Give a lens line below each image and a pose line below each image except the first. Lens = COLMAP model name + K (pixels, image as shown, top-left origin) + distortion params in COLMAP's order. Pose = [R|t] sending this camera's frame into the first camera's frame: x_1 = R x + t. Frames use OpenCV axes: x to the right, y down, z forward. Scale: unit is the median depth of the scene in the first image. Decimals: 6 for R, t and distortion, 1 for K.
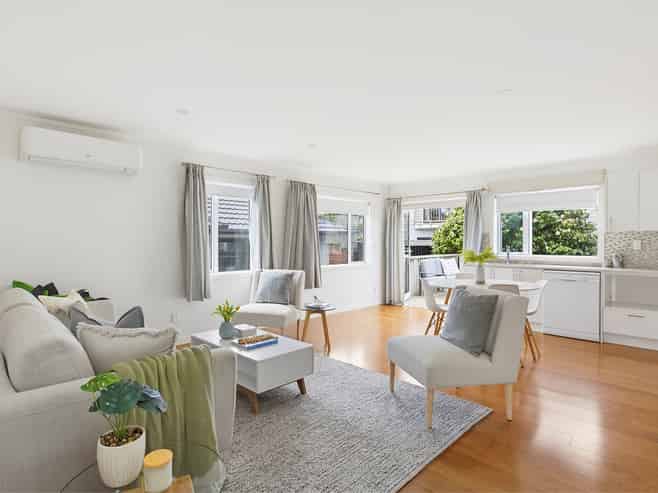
lens RADIAL K [[337.4, 0, 329.0], [0, 337.4, 246.5], [0, 0, 1]] dist [0.002300, -0.000044]
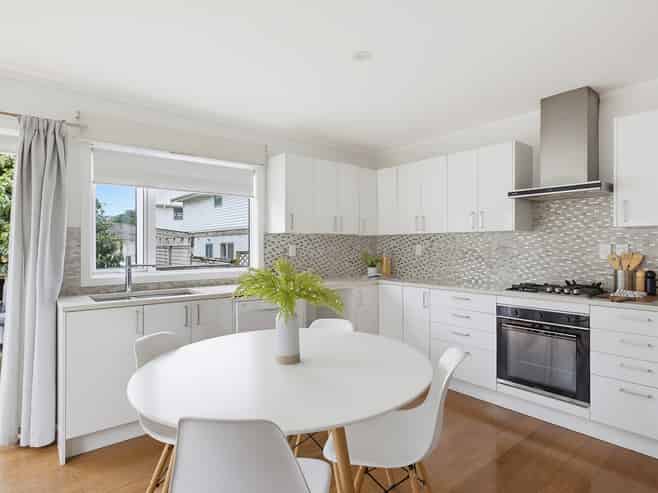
lens RADIAL K [[372.3, 0, 329.0], [0, 372.3, 246.5], [0, 0, 1]] dist [0.002684, 0.000526]
pose [[0.118945, 0.000549, 0.992901, 0.032128], [0.017149, 0.999850, -0.002608, -0.008025], [-0.992753, 0.017337, 0.118918, 0.607332]]
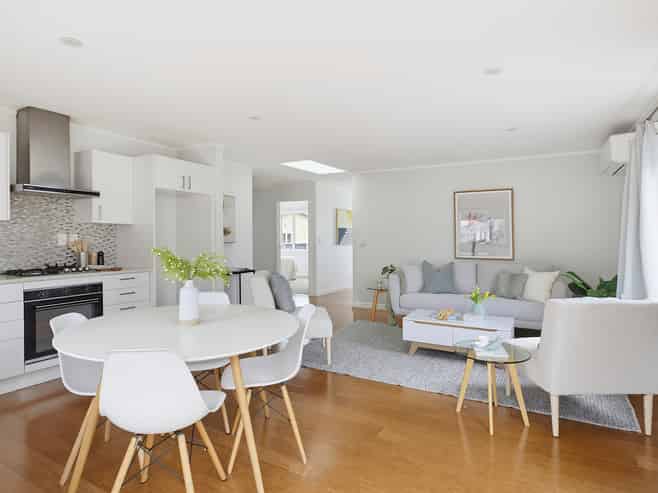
lens RADIAL K [[372.3, 0, 329.0], [0, 372.3, 246.5], [0, 0, 1]] dist [0.002684, 0.000526]
pose [[-0.969612, 0.010534, -0.244421, 0.268564], [0.000763, 0.999198, 0.040037, -0.010338], [0.244646, 0.038634, -0.968842, 1.054128]]
